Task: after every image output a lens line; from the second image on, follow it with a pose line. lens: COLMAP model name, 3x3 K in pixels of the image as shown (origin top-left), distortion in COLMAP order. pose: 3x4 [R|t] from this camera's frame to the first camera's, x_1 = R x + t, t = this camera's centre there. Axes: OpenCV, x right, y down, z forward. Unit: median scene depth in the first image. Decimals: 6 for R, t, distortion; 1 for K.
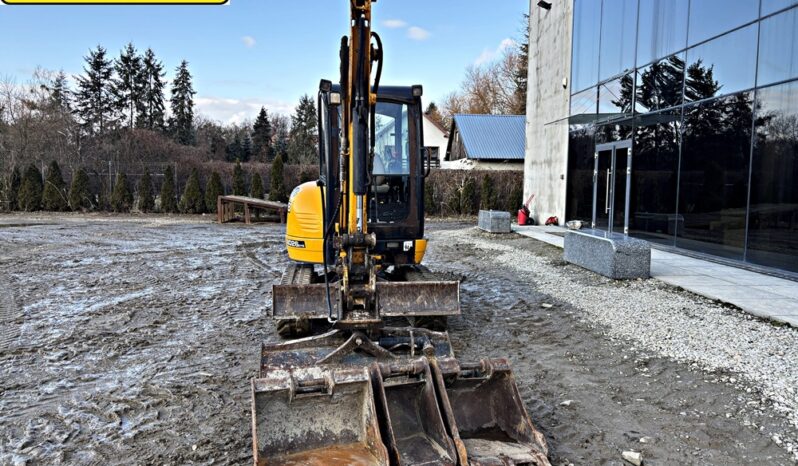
lens RADIAL K [[602.9, 0, 395.4], [0, 602.9, 226.7], [0, 0, 1]] dist [0.045613, -0.051086]
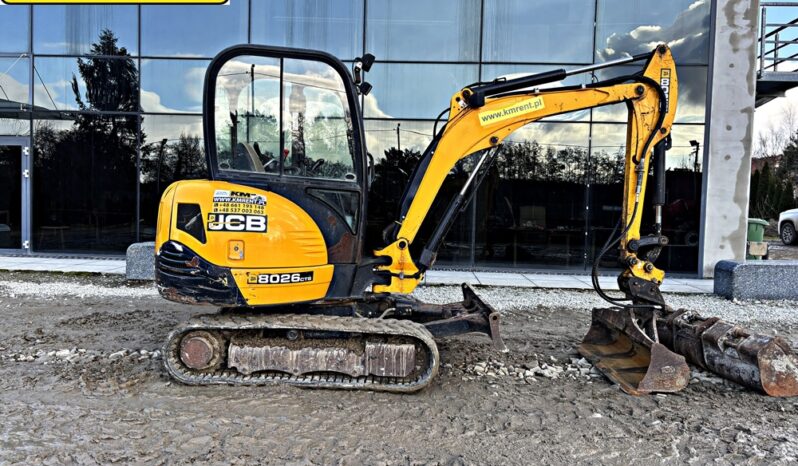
lens RADIAL K [[602.9, 0, 396.9], [0, 602.9, 232.7], [0, 0, 1]] dist [0.045613, -0.051086]
pose [[0.113999, -0.049355, 0.992254, -0.905621], [0.048727, 0.997841, 0.044034, -0.050896], [-0.992285, 0.043330, 0.116158, 0.895794]]
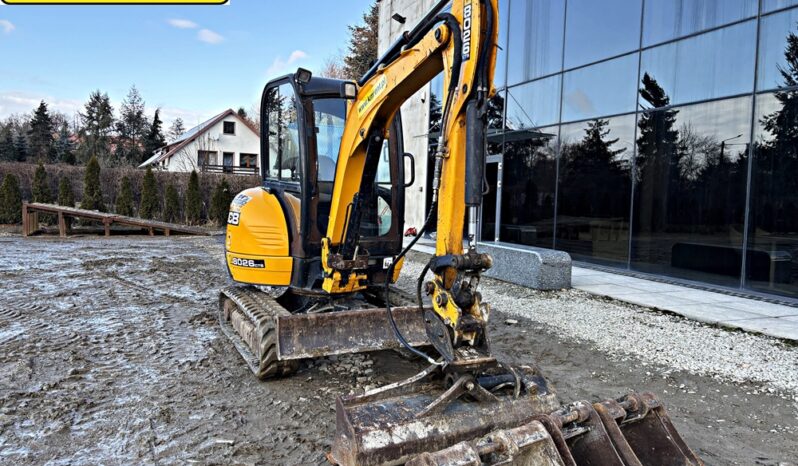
lens RADIAL K [[602.9, 0, 393.8], [0, 602.9, 225.8], [0, 0, 1]] dist [0.045613, -0.051086]
pose [[0.947192, -0.000985, 0.320667, -0.271831], [0.006657, 0.999840, -0.016592, -0.009264], [-0.320599, 0.017851, 0.947047, 0.160593]]
